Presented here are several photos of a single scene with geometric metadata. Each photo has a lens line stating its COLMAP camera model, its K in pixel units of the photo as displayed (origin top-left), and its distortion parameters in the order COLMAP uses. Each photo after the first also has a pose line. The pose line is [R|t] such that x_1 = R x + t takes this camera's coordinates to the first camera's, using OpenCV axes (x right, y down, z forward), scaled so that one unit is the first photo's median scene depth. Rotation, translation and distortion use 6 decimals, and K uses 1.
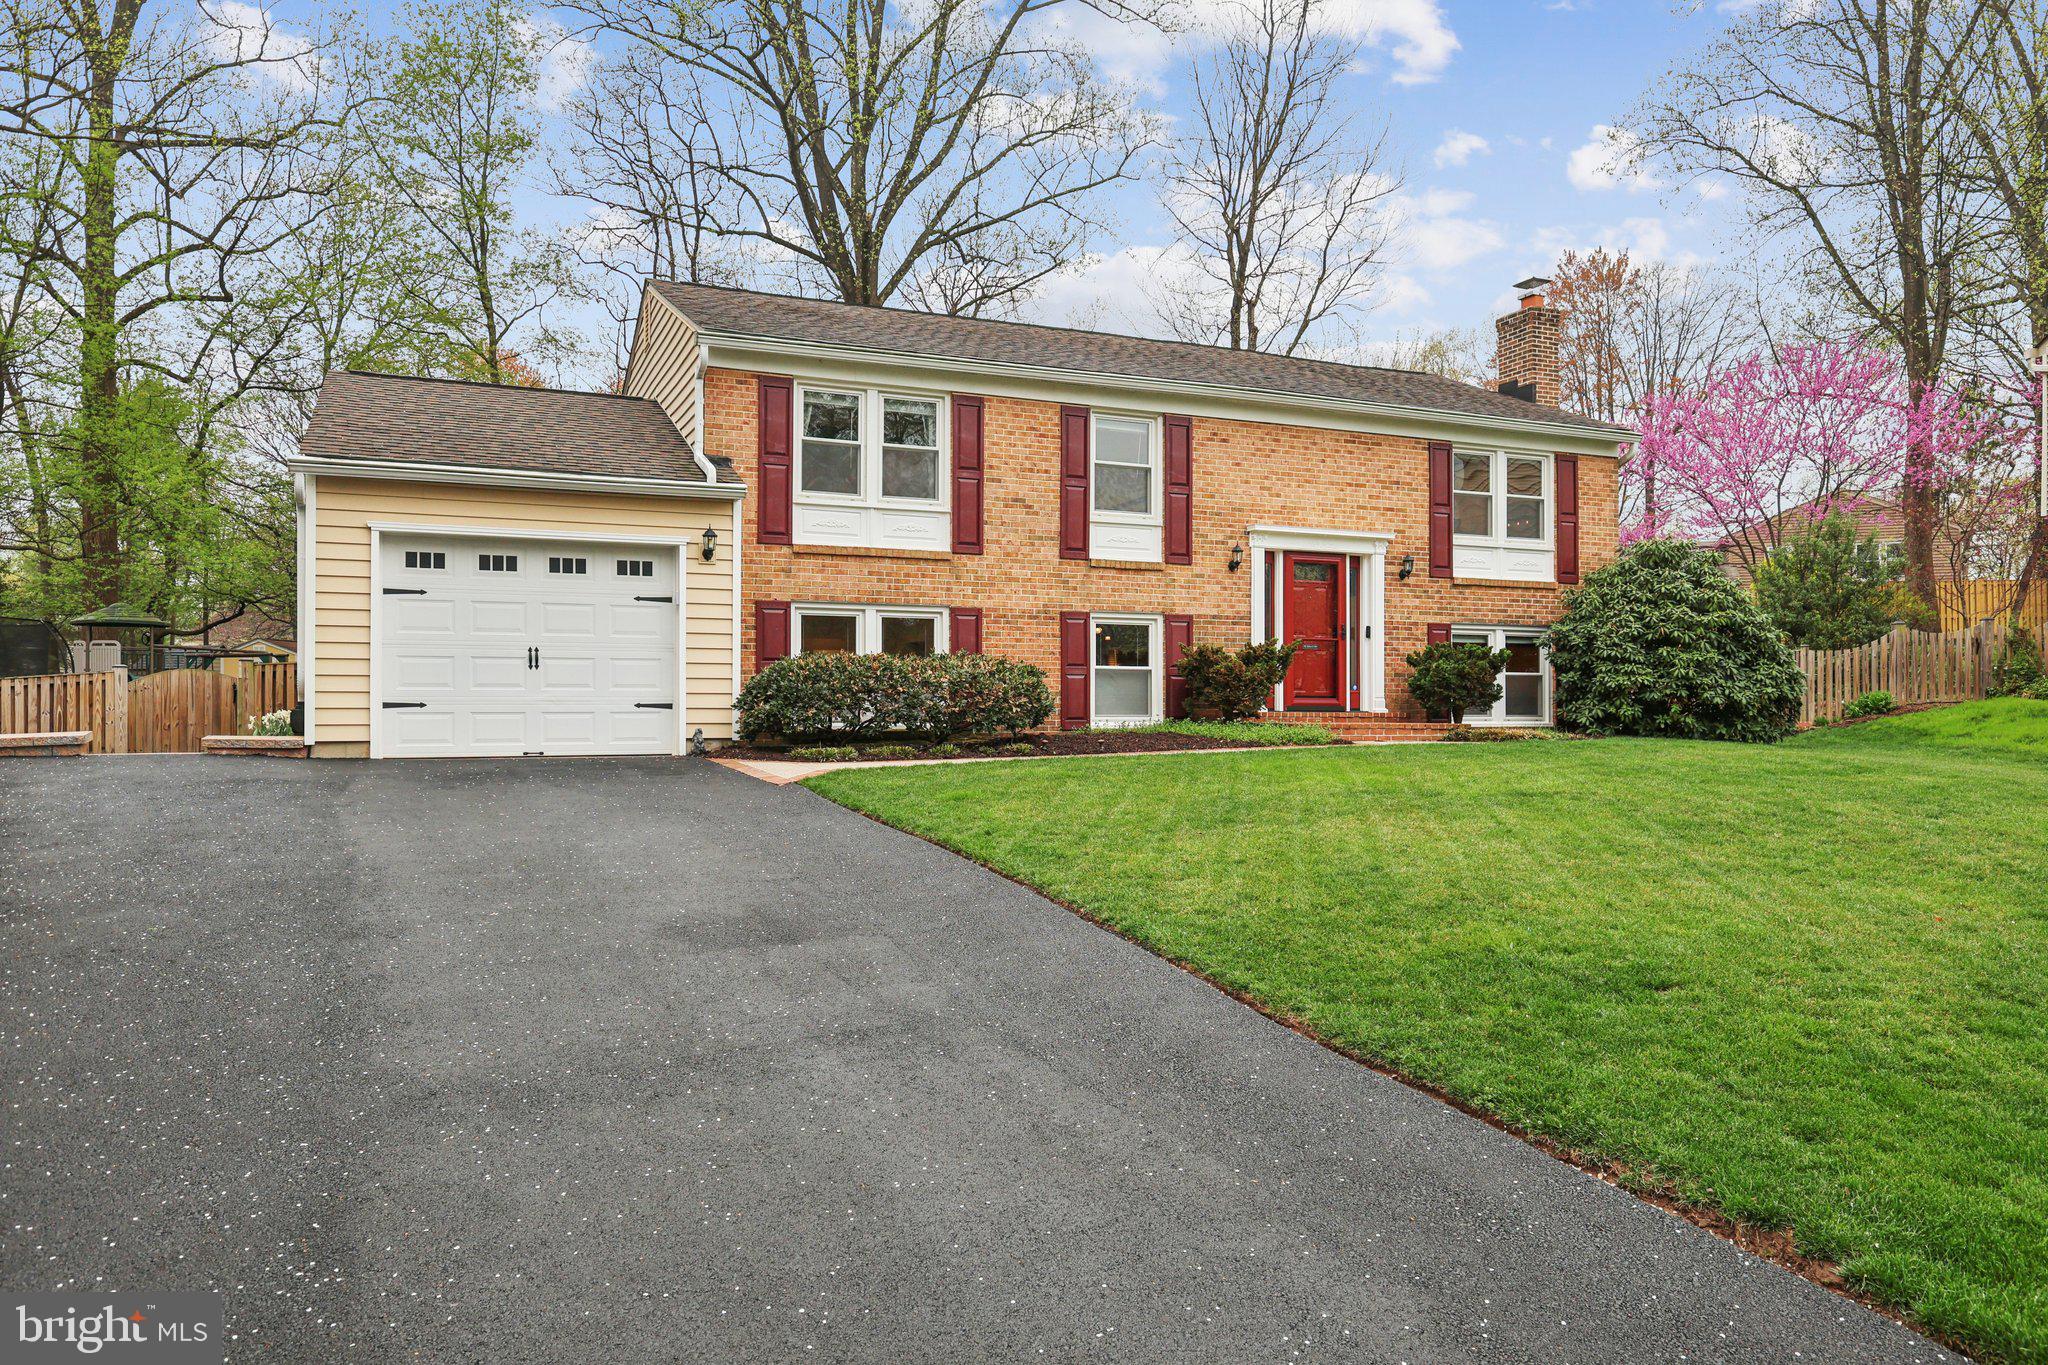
lens RADIAL K [[1383.5, 0, 1049.0], [0, 1383.5, 680.9], [0, 0, 1]] dist [-0.001798, -0.000100]
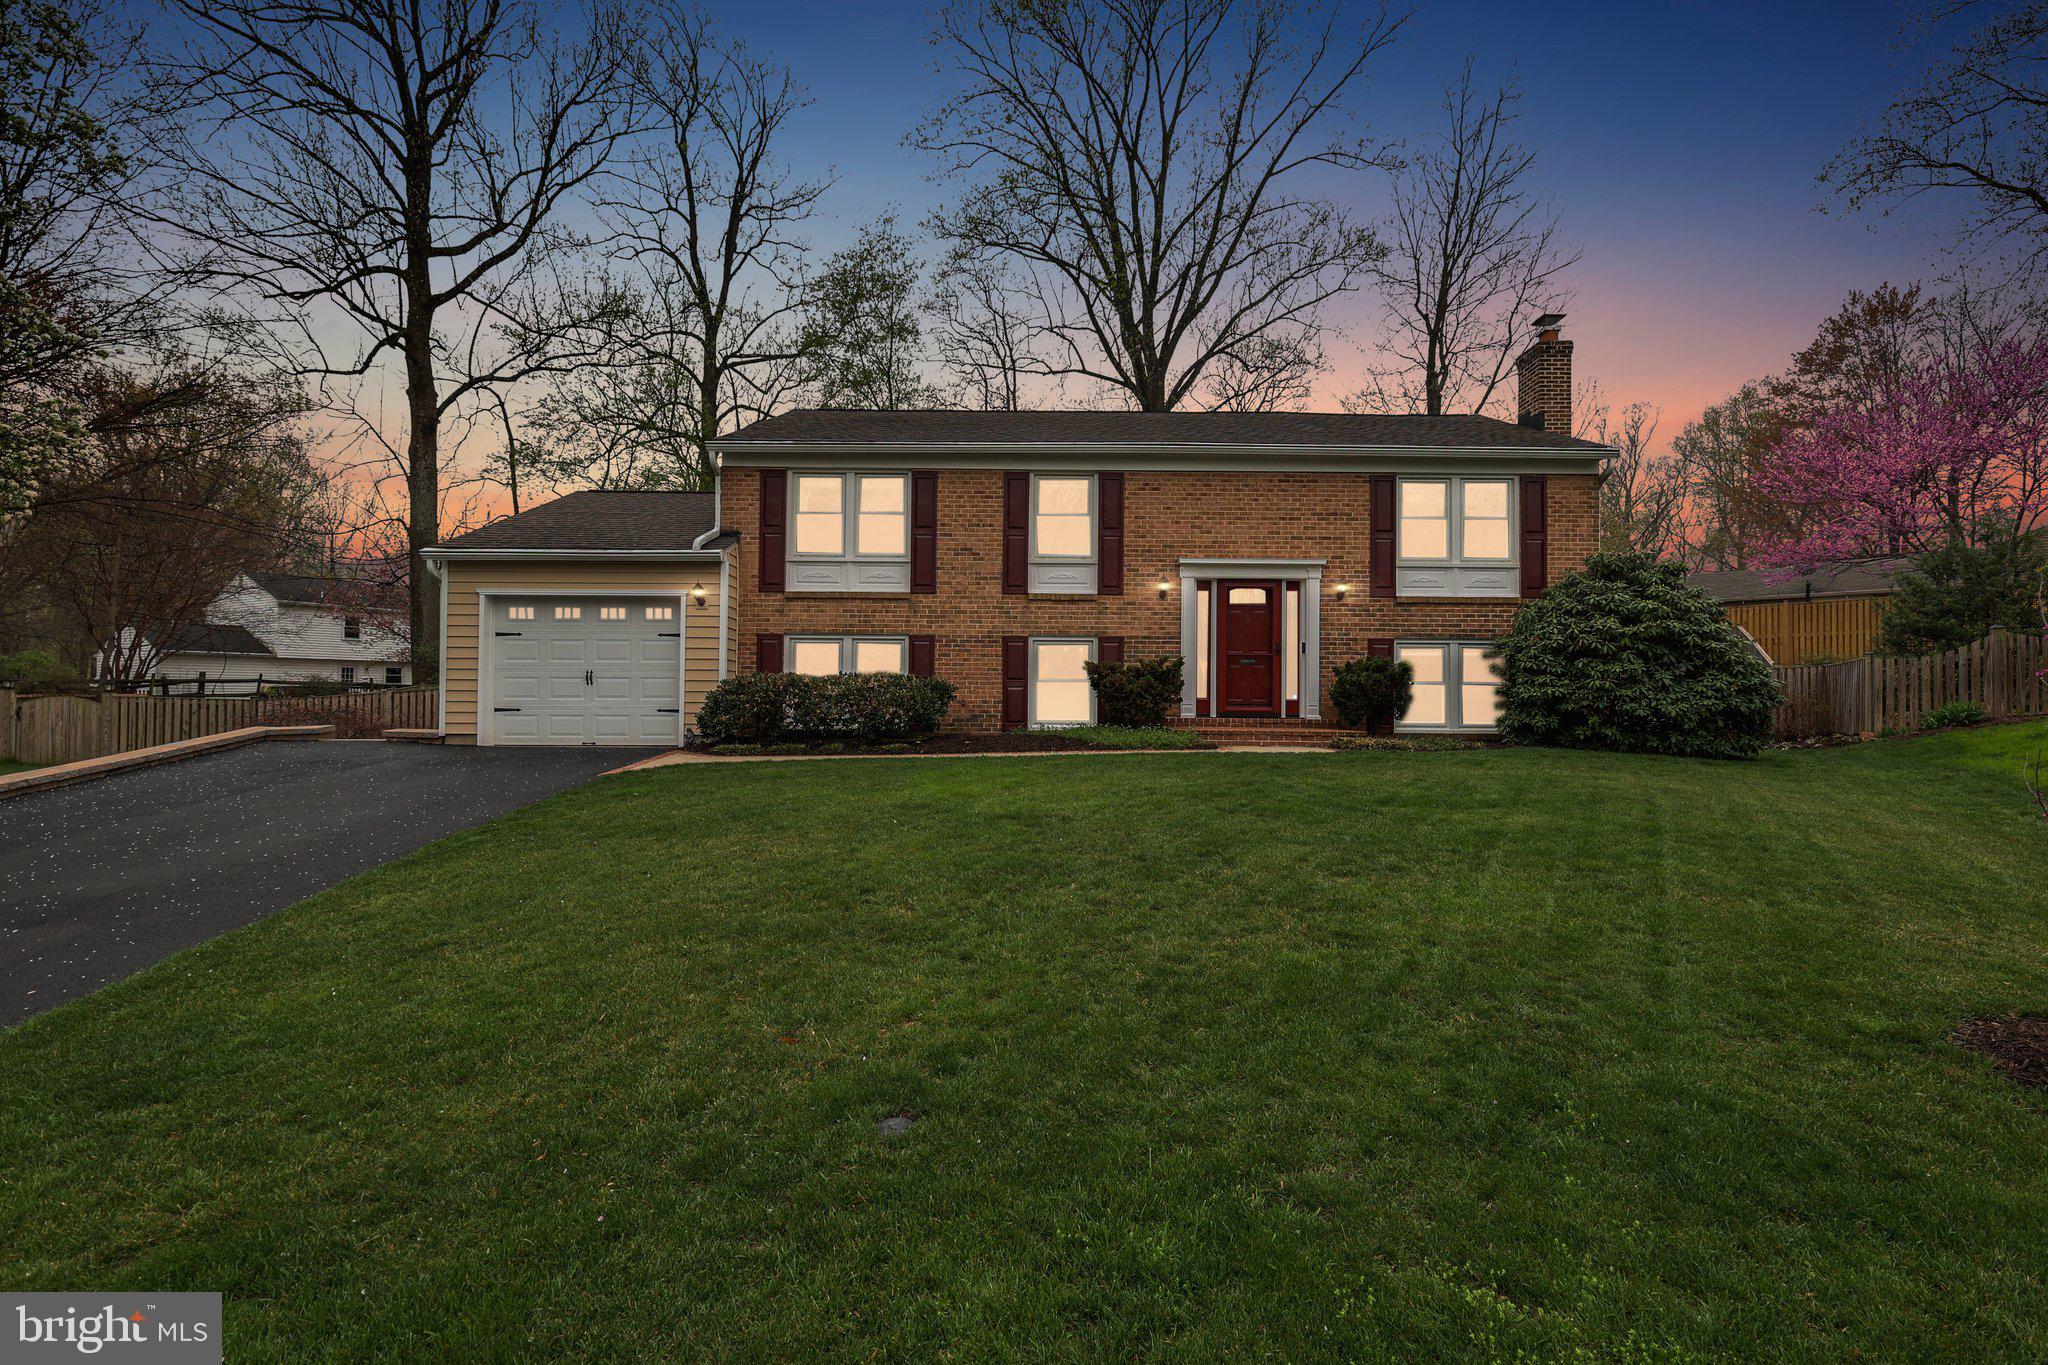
lens RADIAL K [[959.7, 0, 1037.5], [0, 959.7, 665.6], [0, 0, 1]] dist [-0.001315, -0.000275]
pose [[0.918009, -0.008556, -0.396468, 0.359622], [0.002225, 0.999863, -0.016426, -0.009012], [0.396554, 0.014197, 0.917902, 0.206951]]
